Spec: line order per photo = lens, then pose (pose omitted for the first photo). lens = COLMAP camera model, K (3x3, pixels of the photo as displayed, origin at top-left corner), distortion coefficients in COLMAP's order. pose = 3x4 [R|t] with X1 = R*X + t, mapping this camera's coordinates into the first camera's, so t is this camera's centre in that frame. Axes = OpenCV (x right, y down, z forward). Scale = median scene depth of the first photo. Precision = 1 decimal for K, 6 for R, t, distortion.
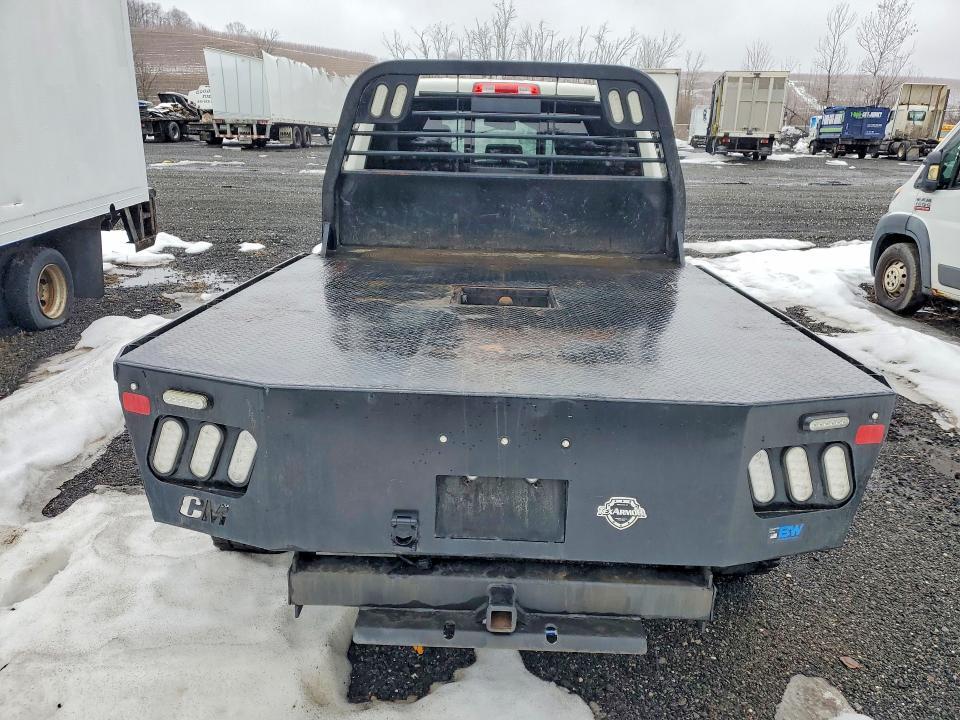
lens RADIAL K [[740.3, 0, 480.0], [0, 740.3, 361.5], [0, 0, 1]] dist [0.027358, -0.000664]
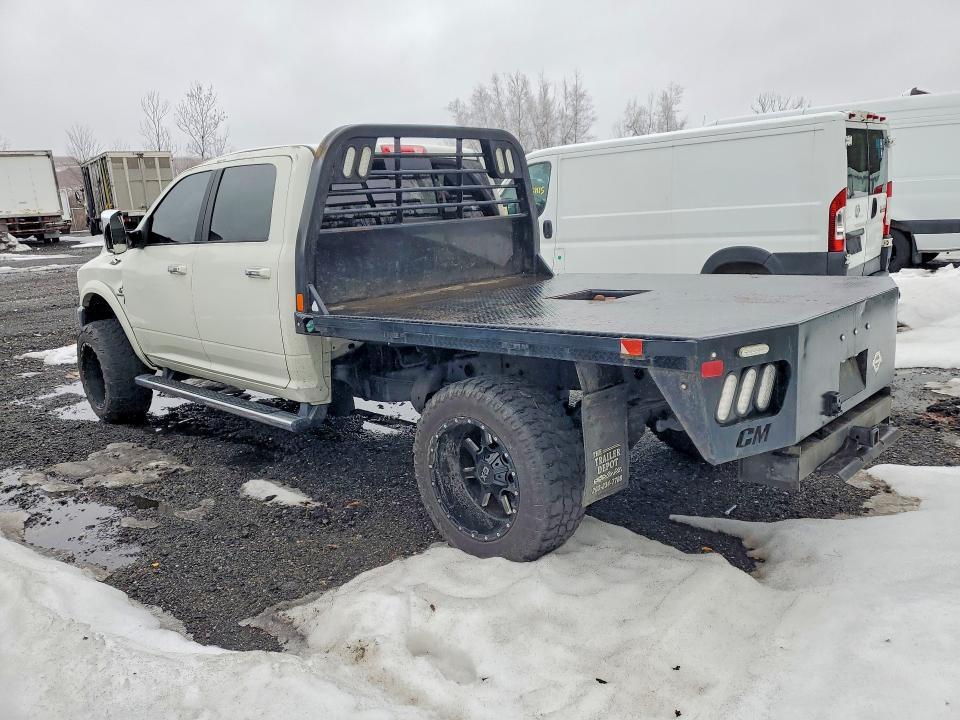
lens RADIAL K [[740.3, 0, 479.4], [0, 740.3, 359.6], [0, 0, 1]] dist [0.027358, -0.000664]
pose [[0.688198, -0.219472, 0.691531, -0.746269], [0.287808, 0.957529, 0.017472, -0.045073], [-0.665996, 0.187004, 0.722135, 0.158432]]
